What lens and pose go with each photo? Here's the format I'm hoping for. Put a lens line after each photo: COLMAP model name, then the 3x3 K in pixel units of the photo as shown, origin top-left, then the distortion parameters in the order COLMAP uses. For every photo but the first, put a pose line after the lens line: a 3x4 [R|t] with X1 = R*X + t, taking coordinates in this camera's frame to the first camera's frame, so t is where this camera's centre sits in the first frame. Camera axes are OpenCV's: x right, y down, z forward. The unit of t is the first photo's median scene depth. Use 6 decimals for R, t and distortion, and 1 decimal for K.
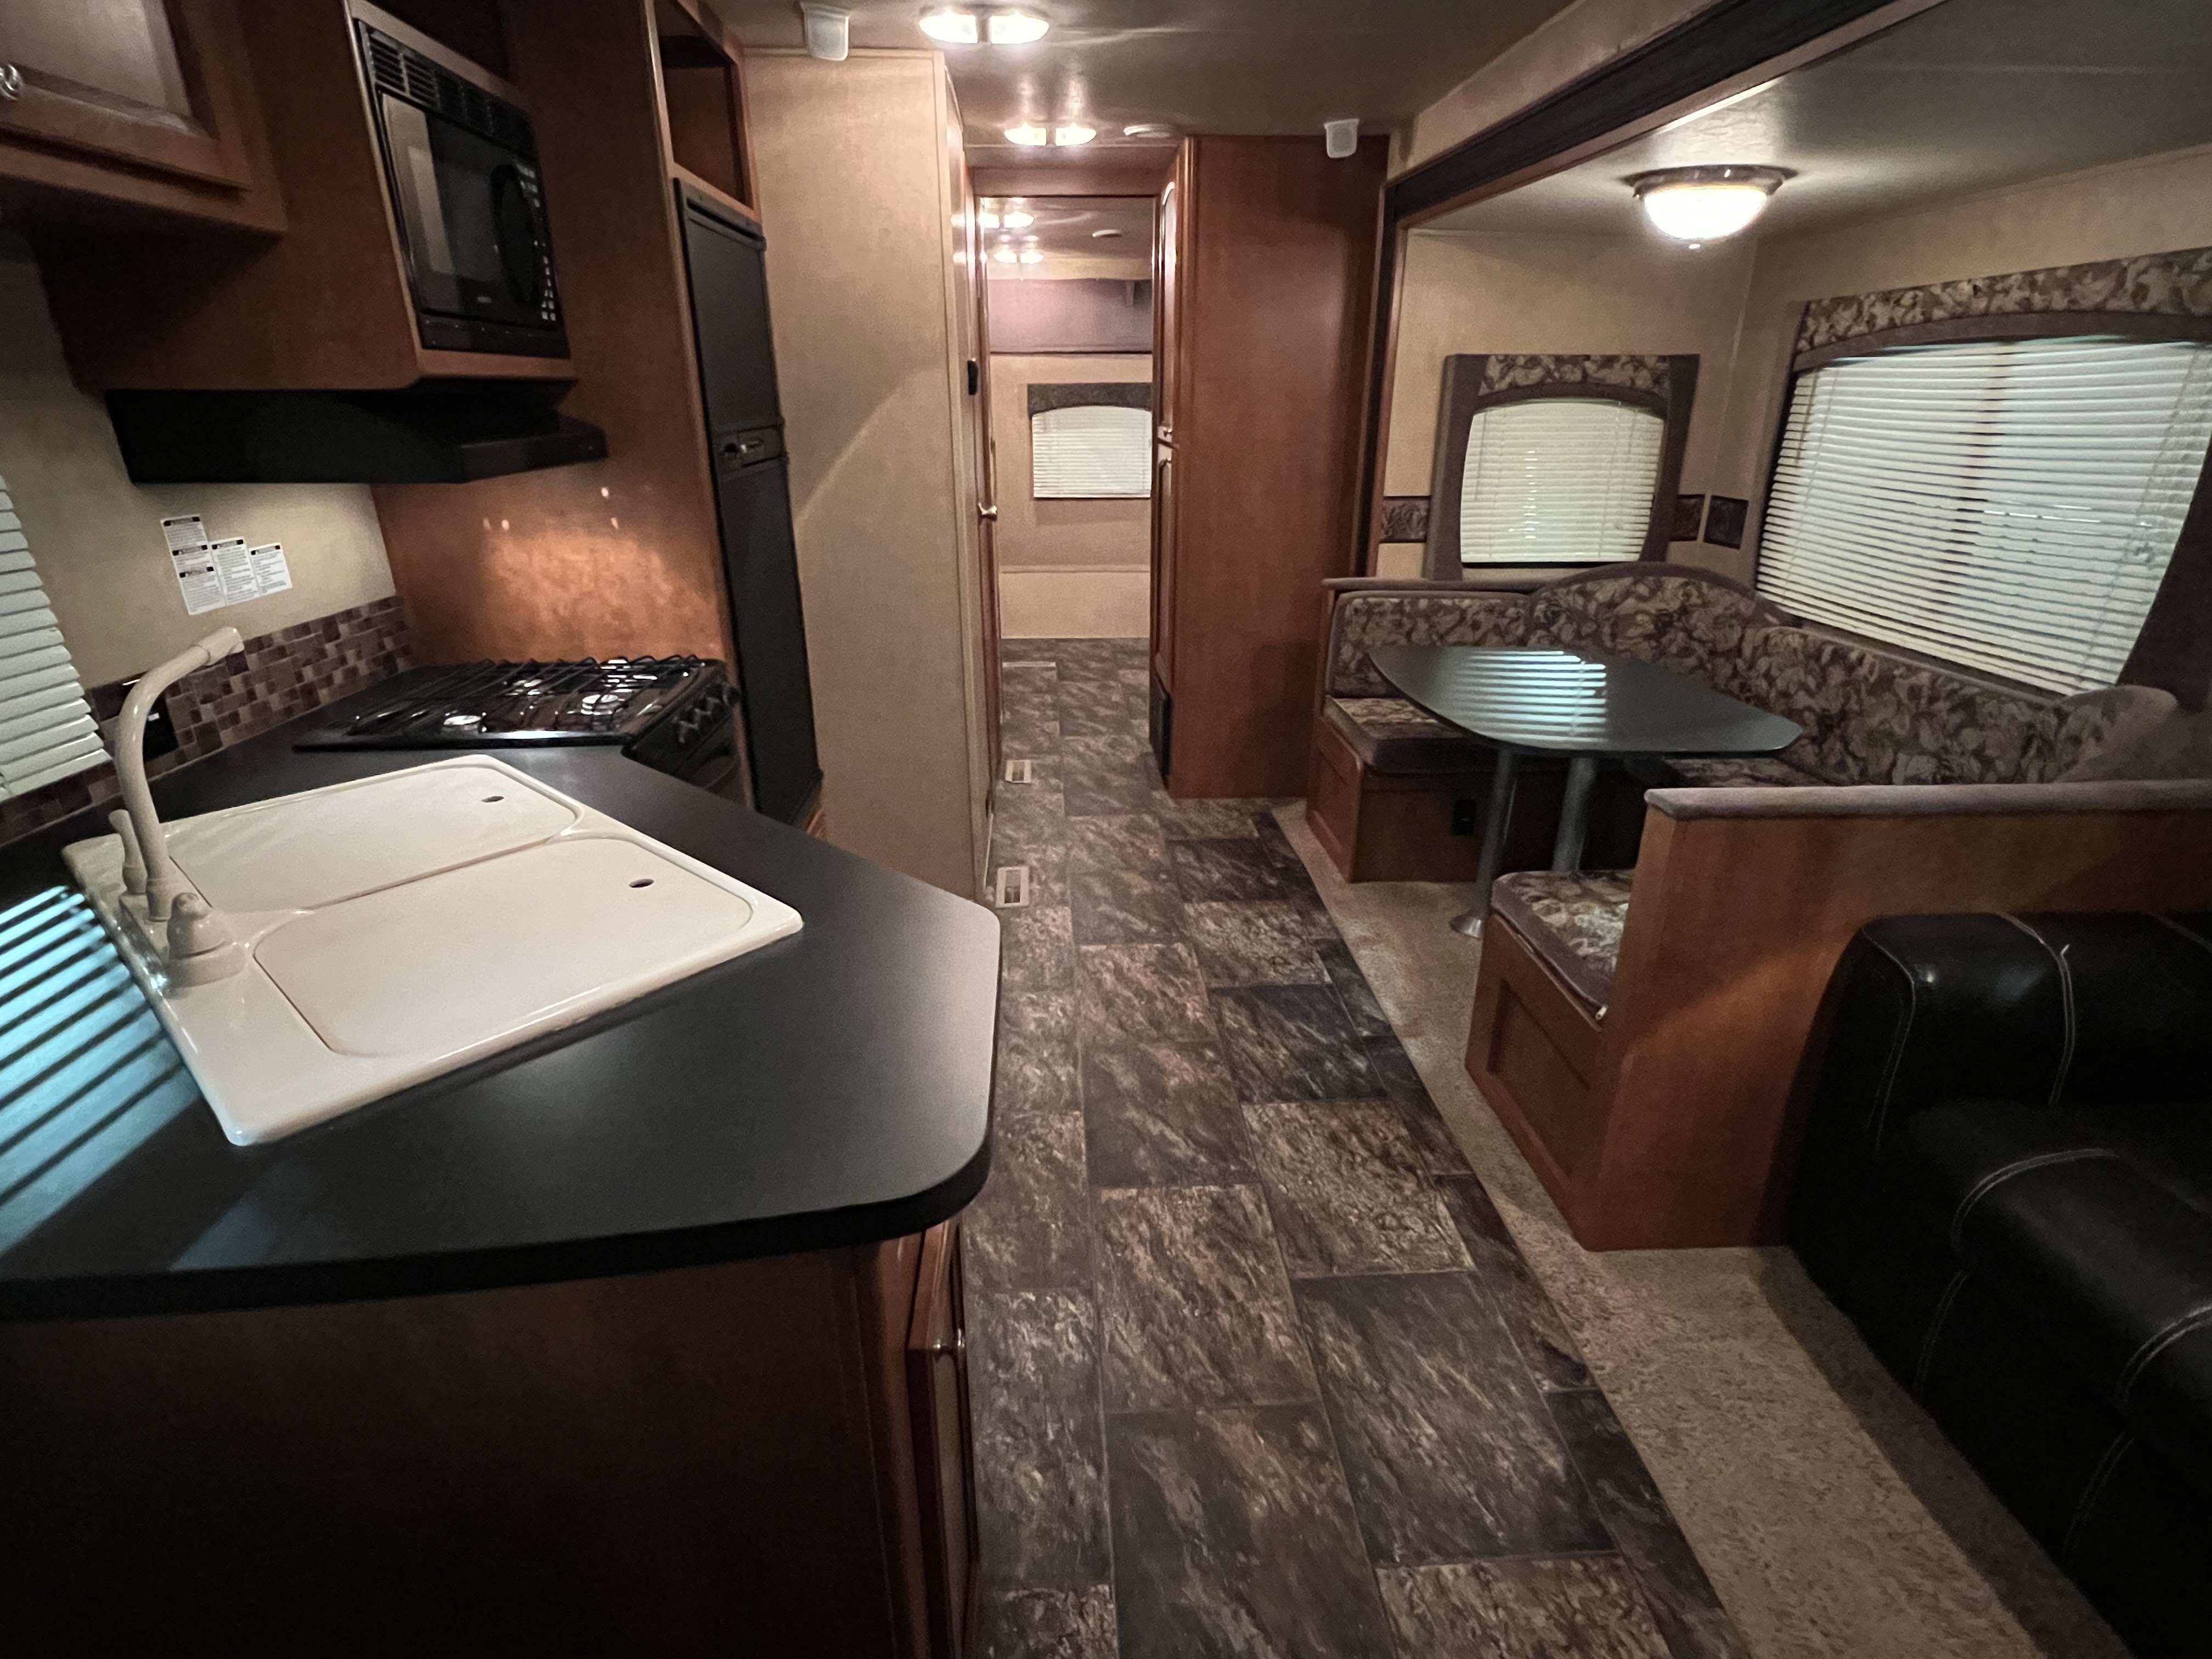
lens RADIAL K [[1108.2, 0, 1102.5], [0, 1108.2, 811.1], [0, 0, 1]] dist [-0.001364, 0.000396]
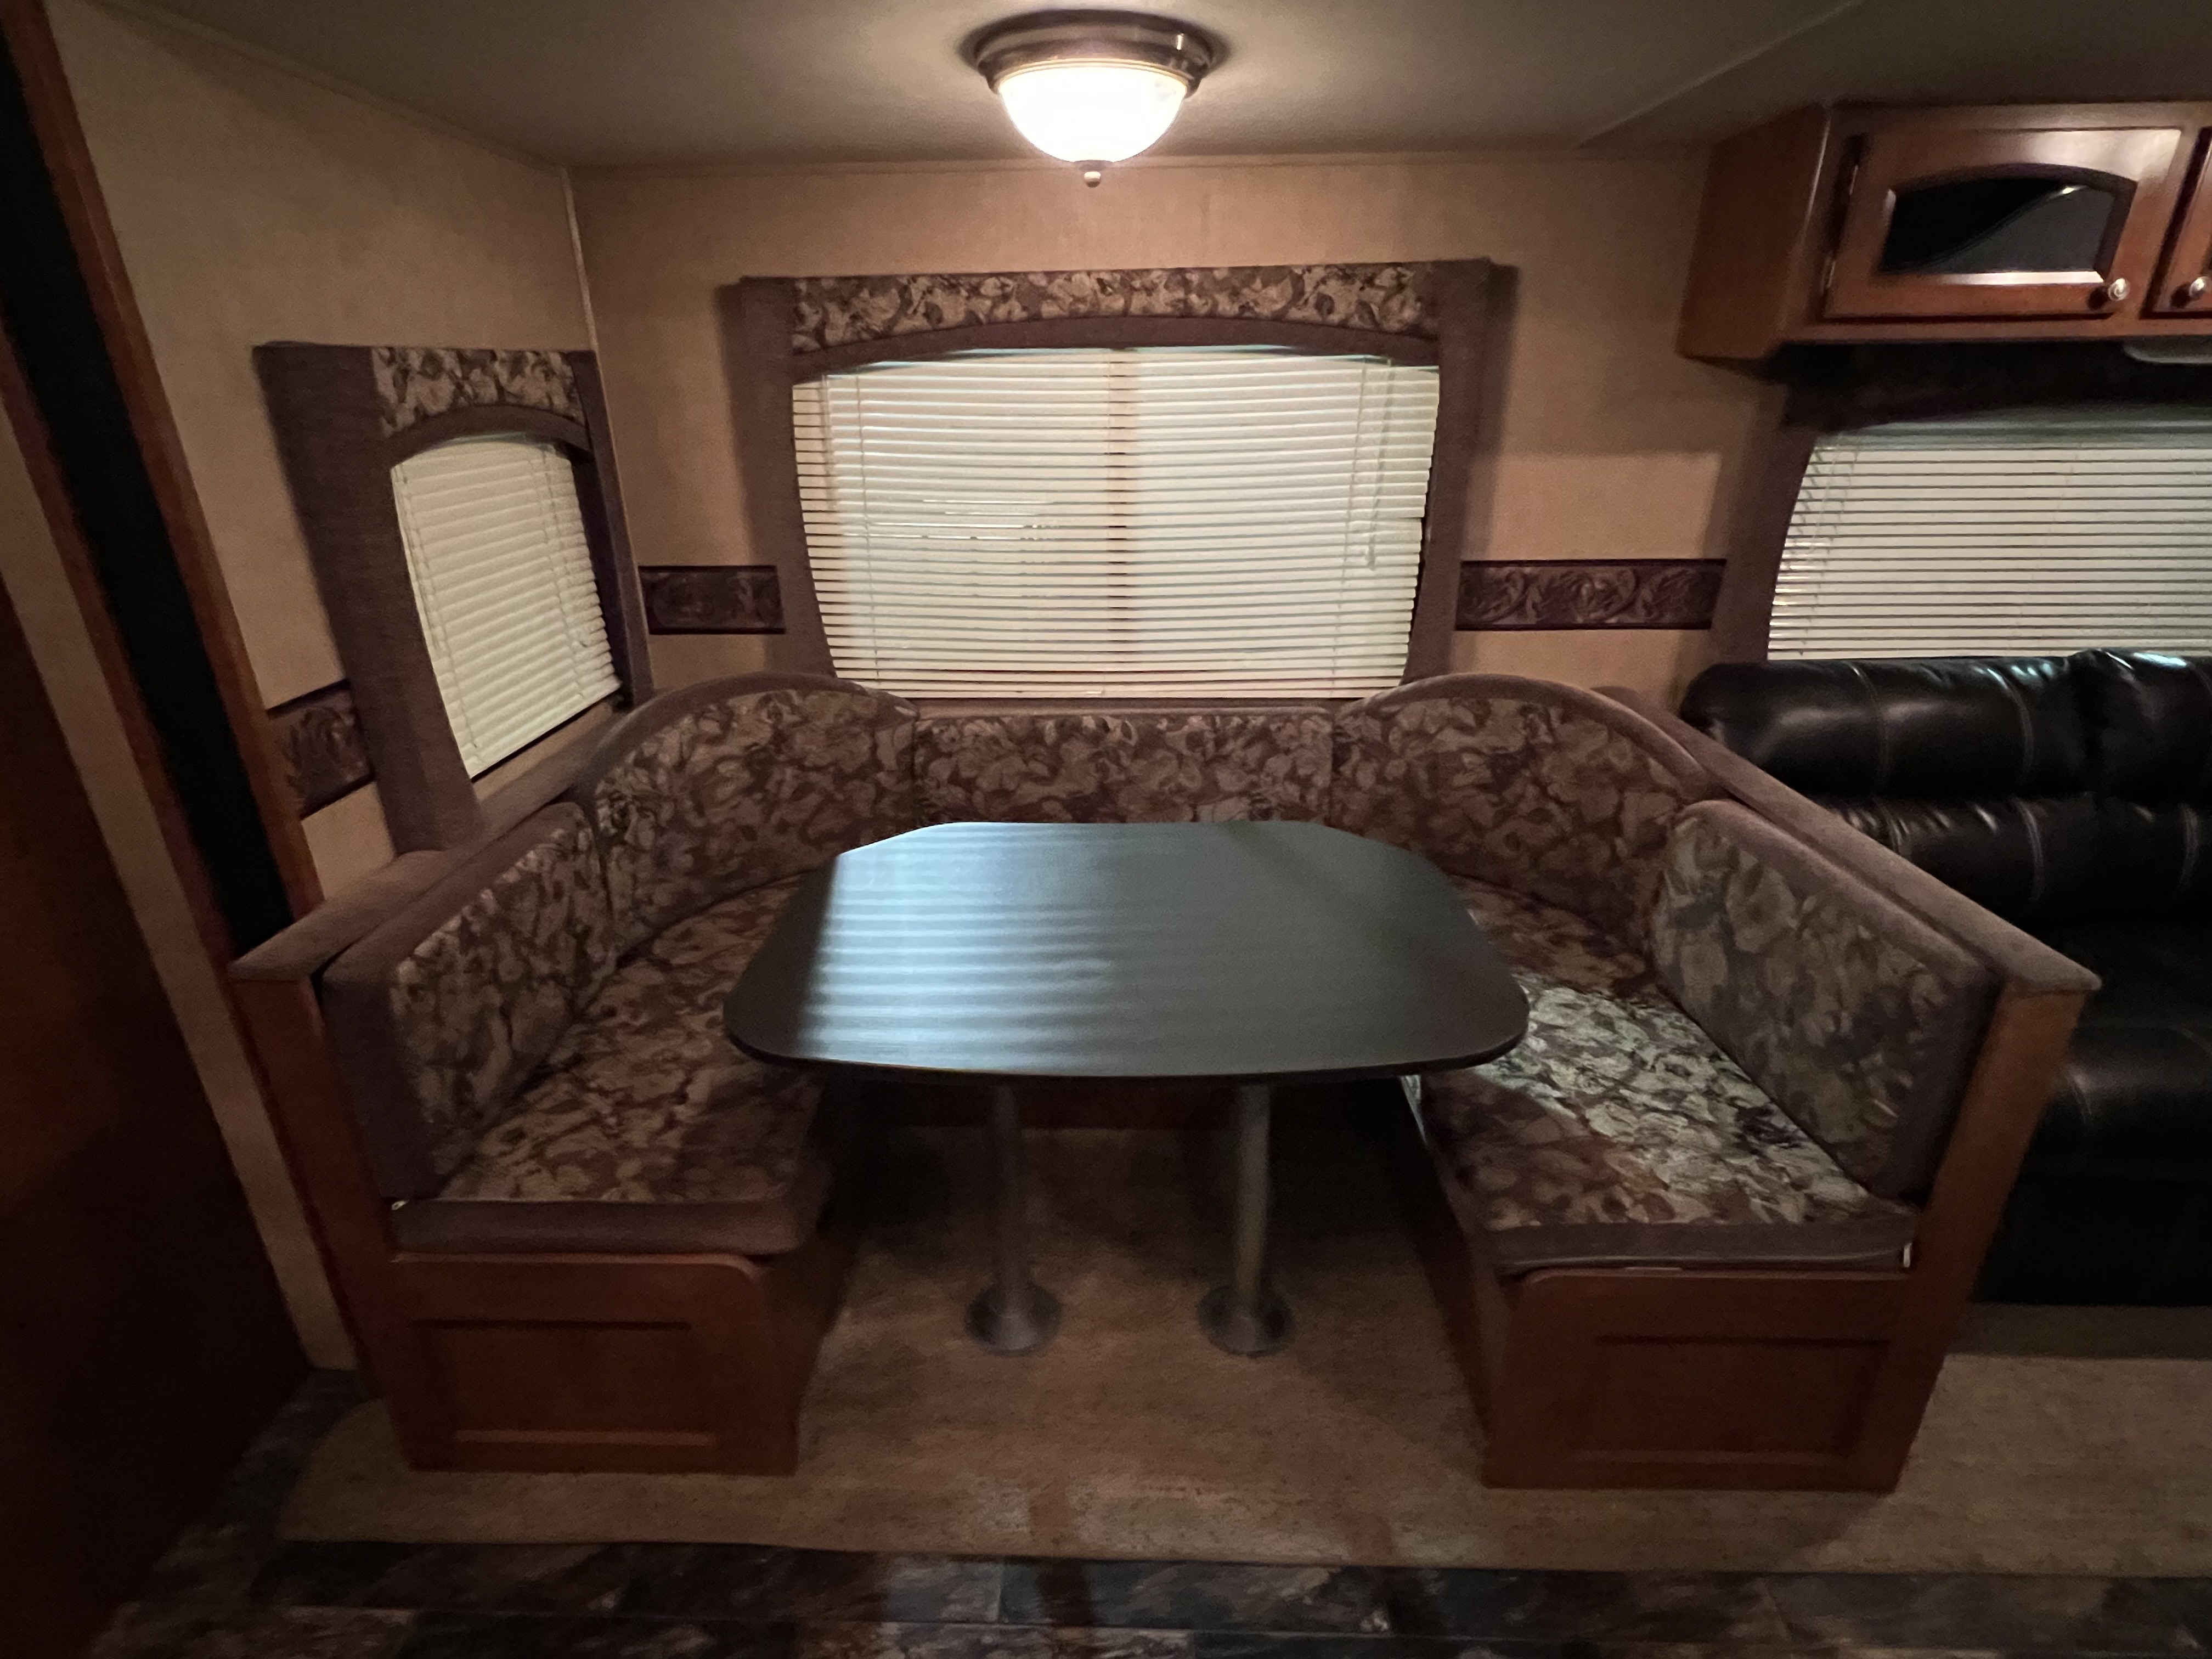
lens RADIAL K [[1108.2, 0, 1098.8], [0, 1108.2, 821.9], [0, 0, 1]] dist [-0.001364, 0.000396]
pose [[0.091592, -0.380033, 0.920427, -0.086134], [0.361267, 0.874021, 0.324922, -0.344054], [-0.927953, 0.302759, 0.217346, 0.846812]]
